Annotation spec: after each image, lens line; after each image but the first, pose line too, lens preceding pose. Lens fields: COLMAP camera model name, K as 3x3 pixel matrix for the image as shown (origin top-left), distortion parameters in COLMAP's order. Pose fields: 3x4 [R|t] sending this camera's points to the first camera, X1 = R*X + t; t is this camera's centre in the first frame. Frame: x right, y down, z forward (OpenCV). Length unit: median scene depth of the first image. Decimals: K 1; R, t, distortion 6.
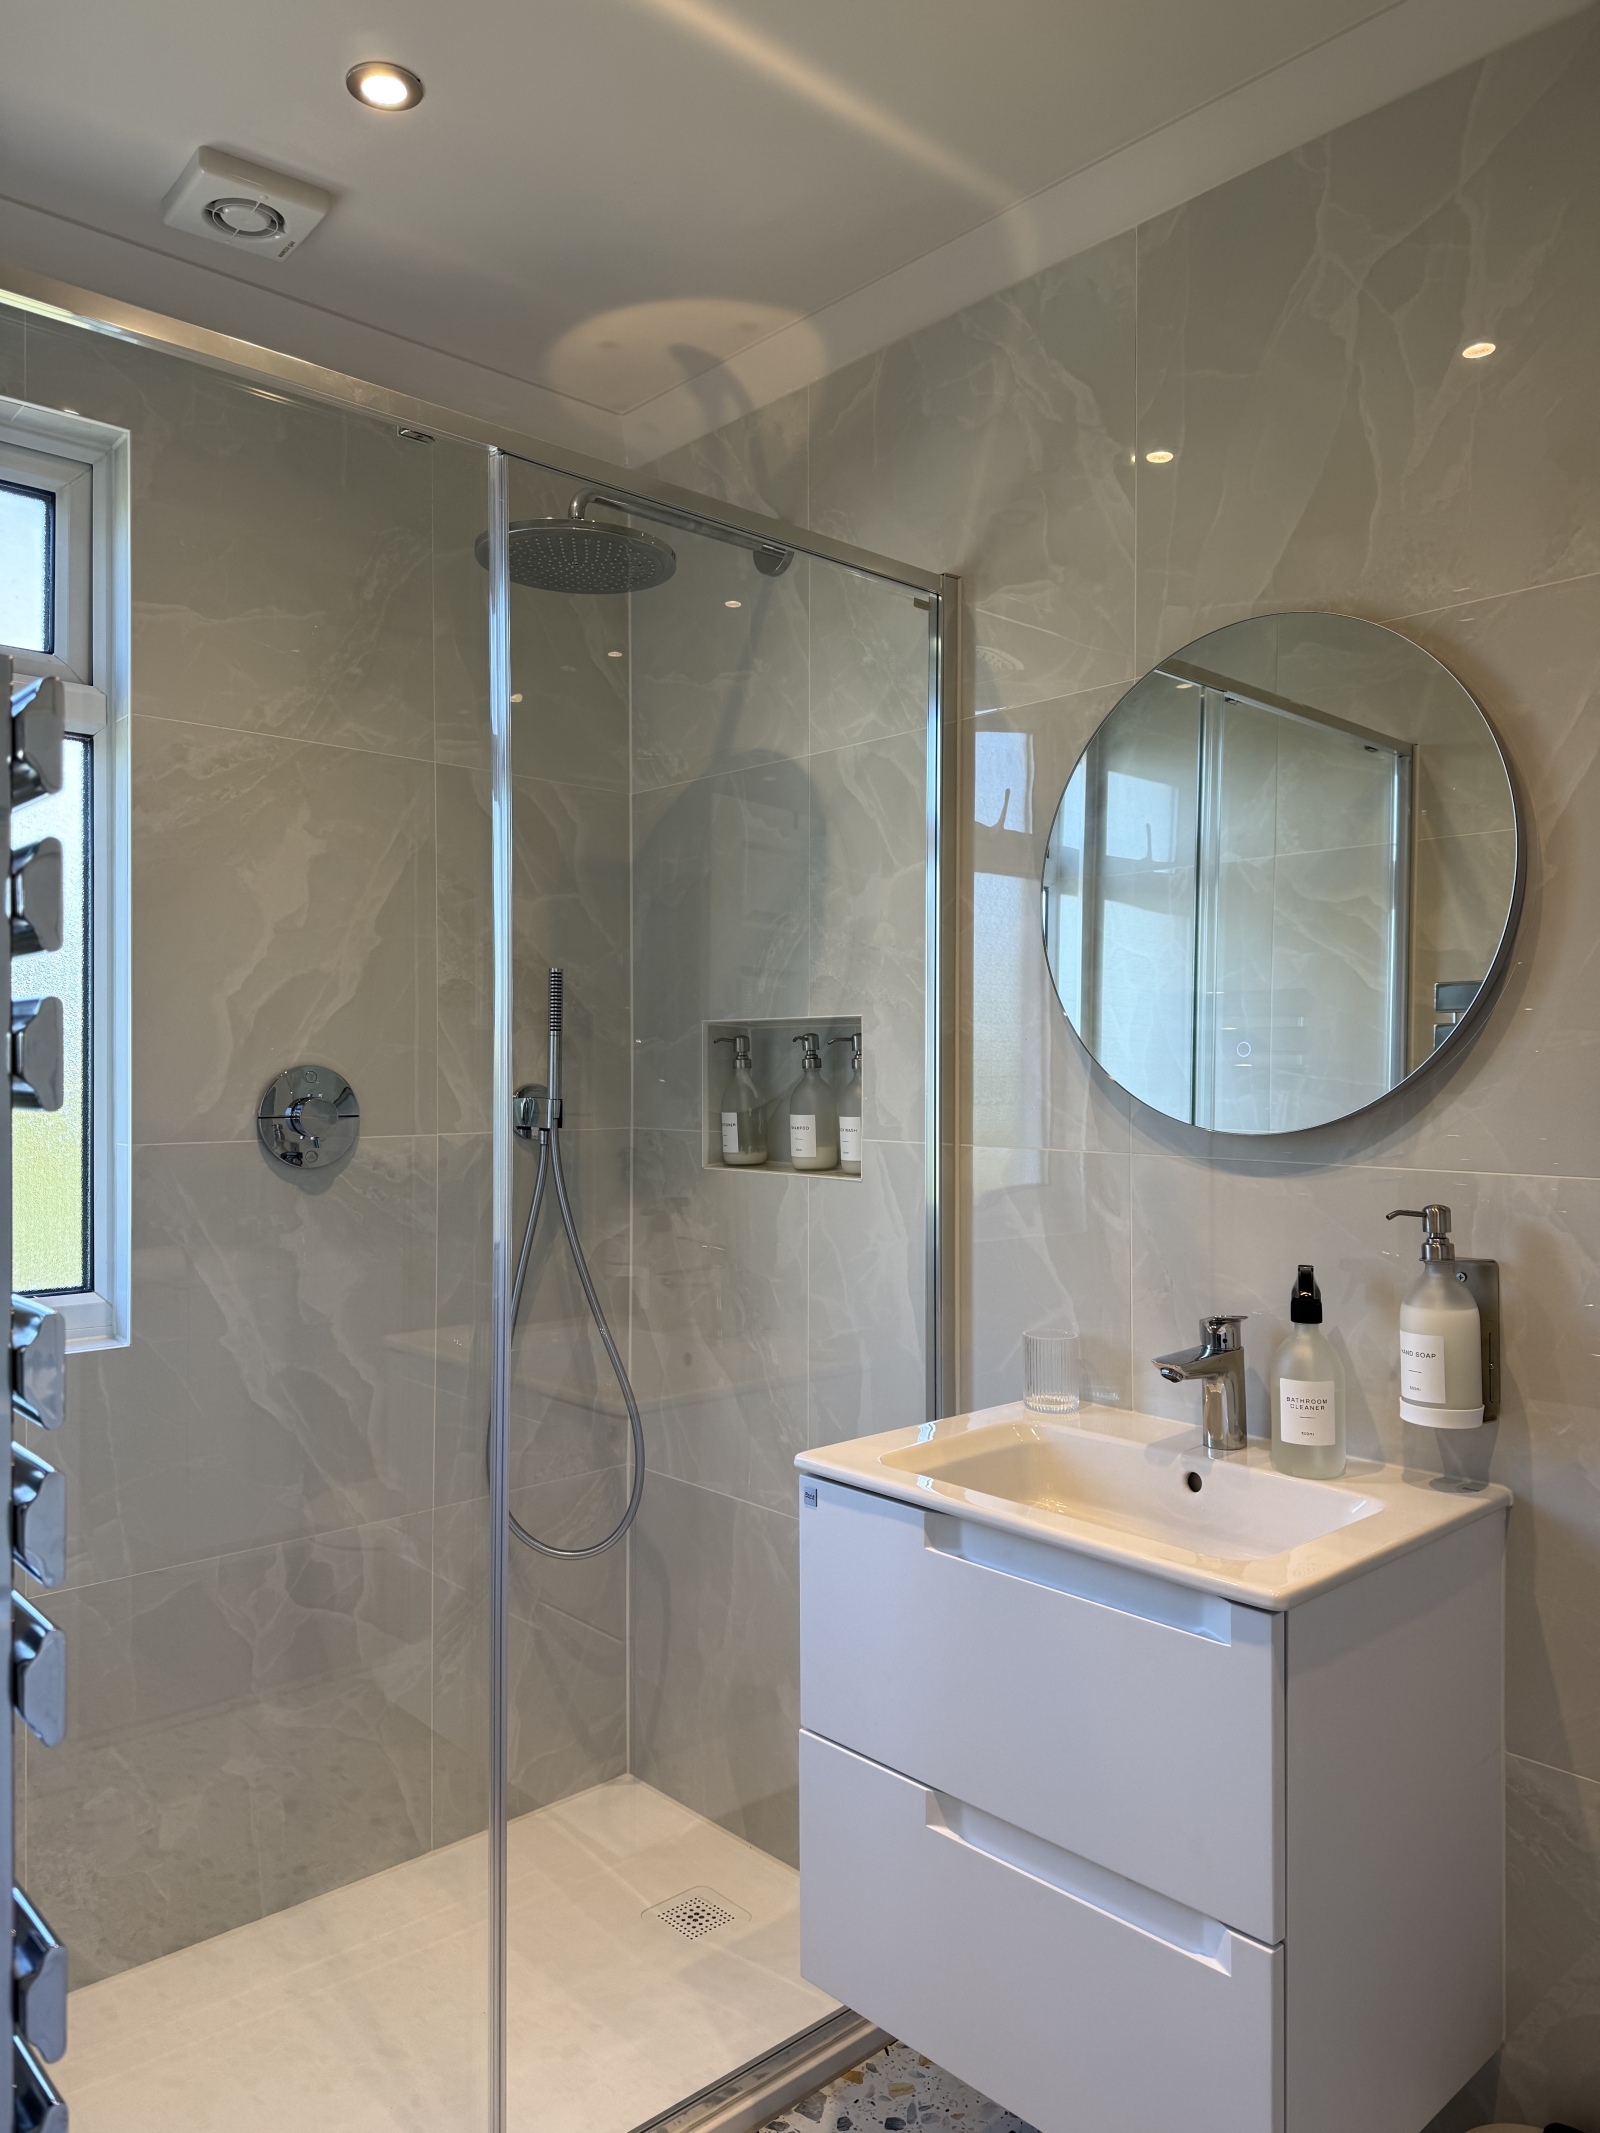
lens RADIAL K [[1495.9, 0, 800.0], [0, 1495.9, 1066.5], [0, 0, 1]] dist [0.077090, -0.082126]
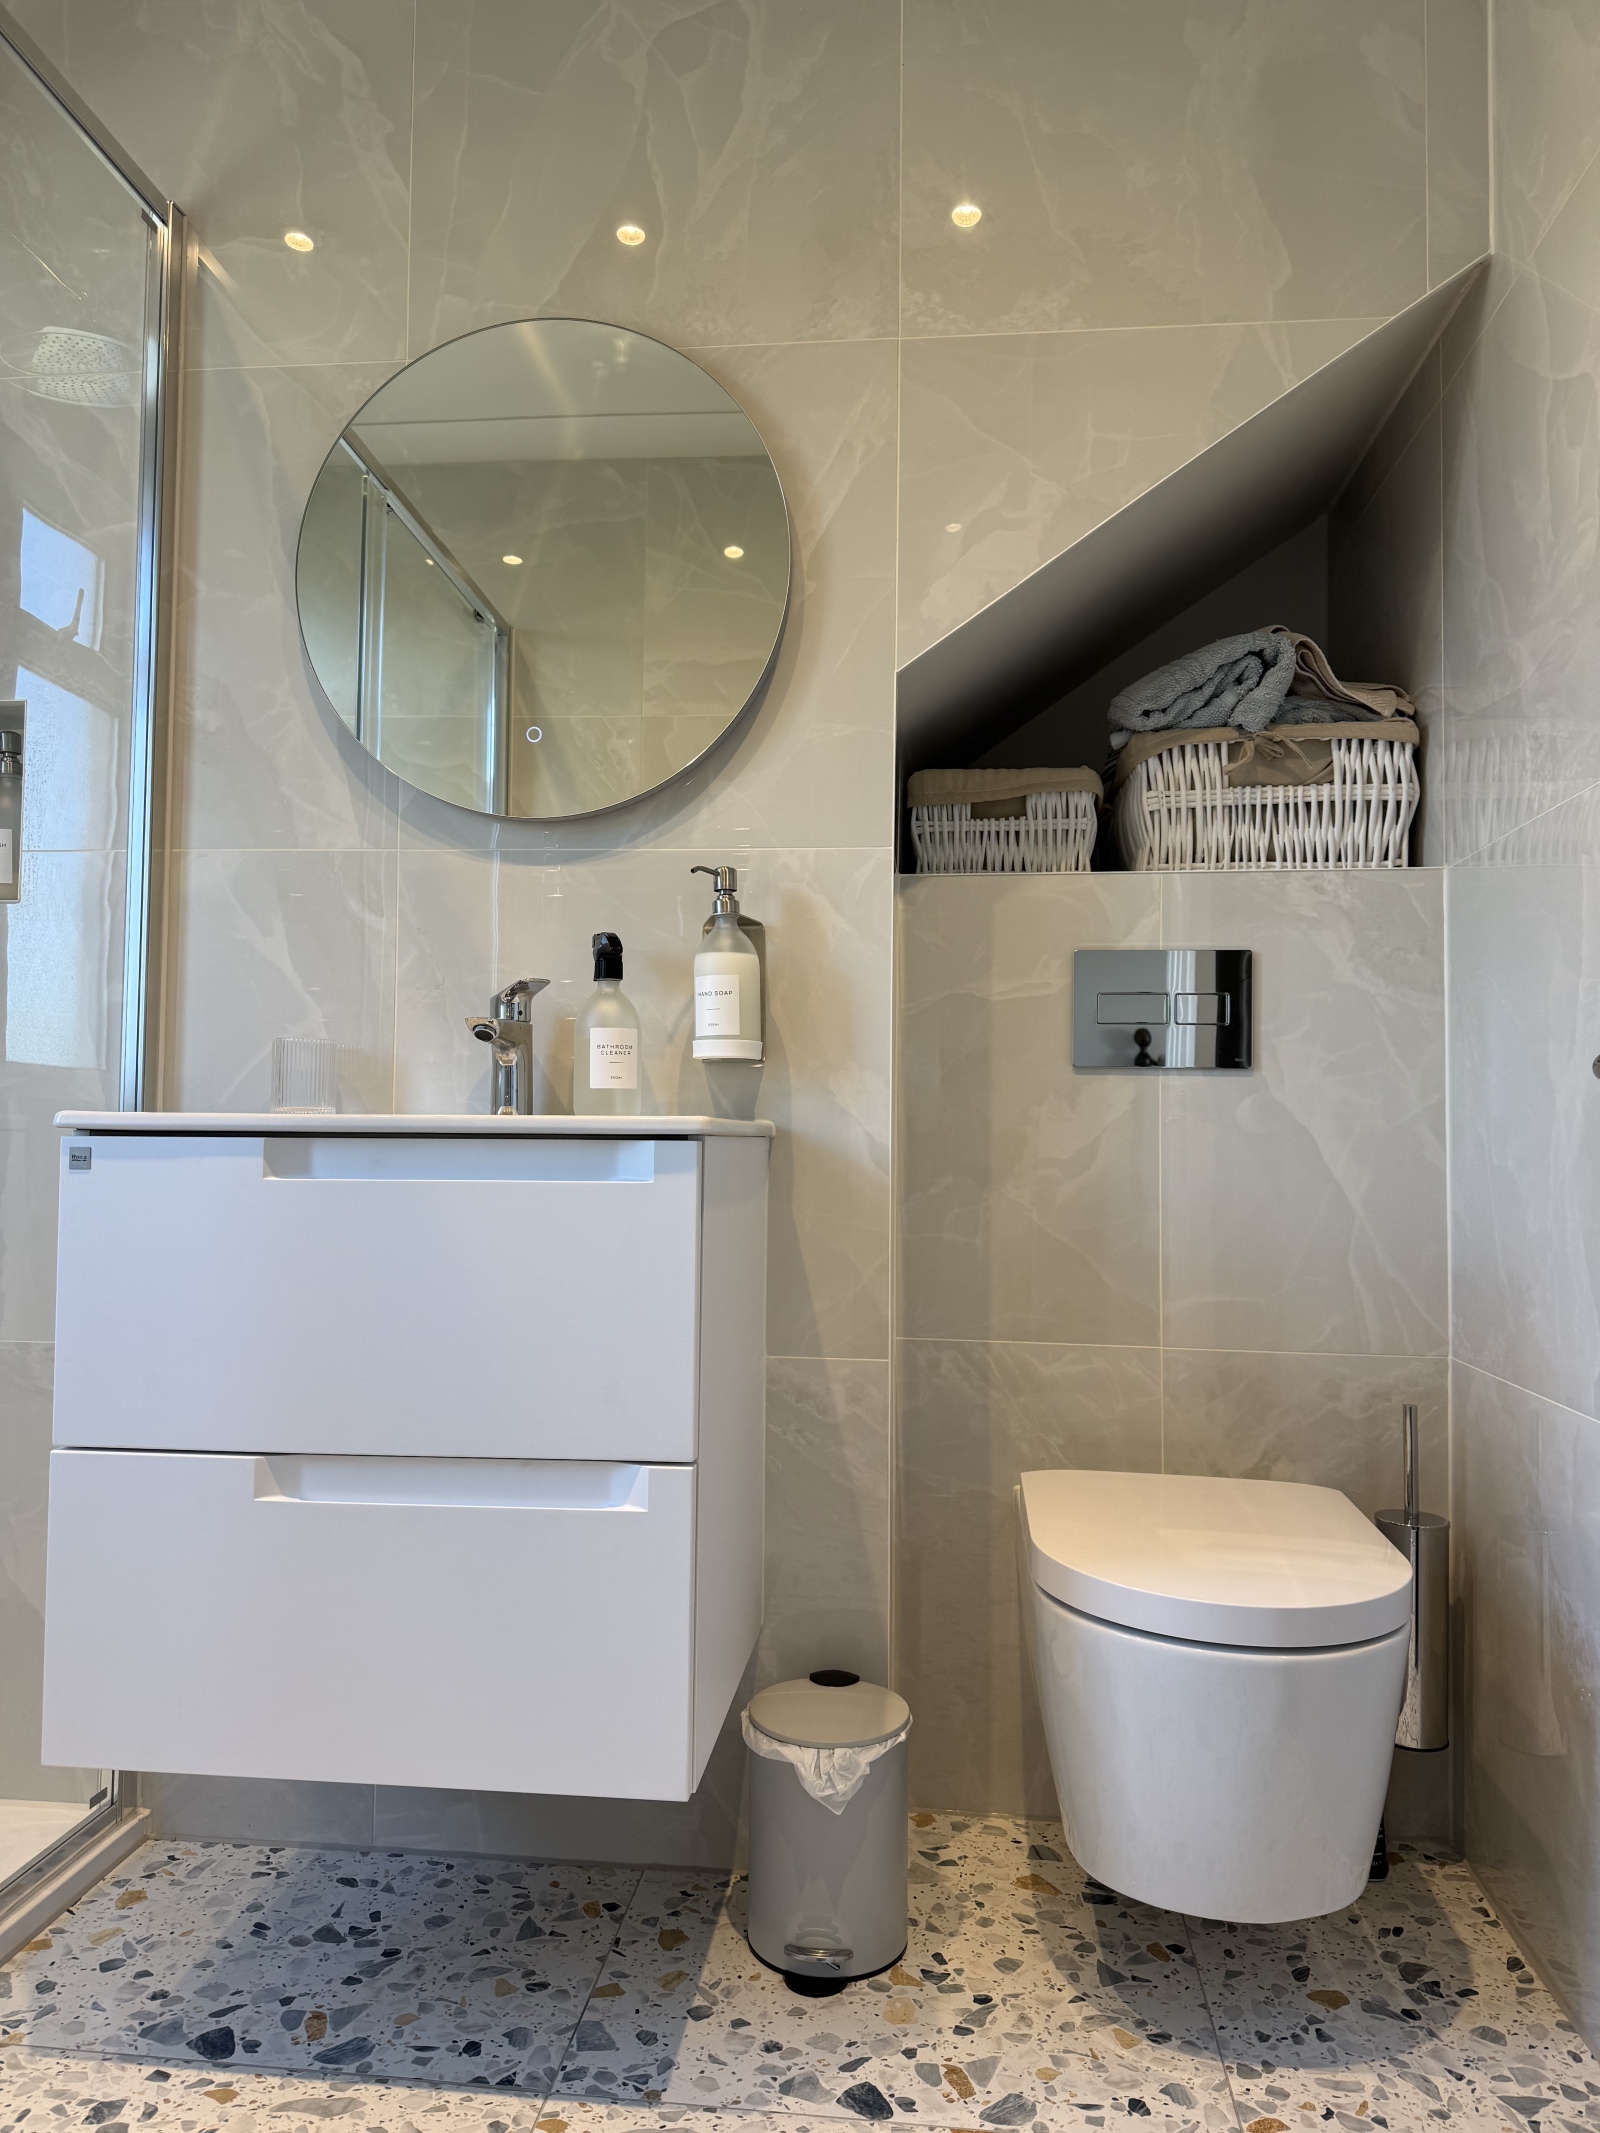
lens RADIAL K [[1487.8, 0, 800.0], [0, 1487.8, 1066.5], [0, 0, 1]] dist [0.039544, -0.045824]
pose [[0.749980, 0.039062, 0.660306, -0.233525], [-0.006488, 0.998641, -0.051708, 0.275193], [-0.661429, 0.034496, 0.749214, 0.146105]]
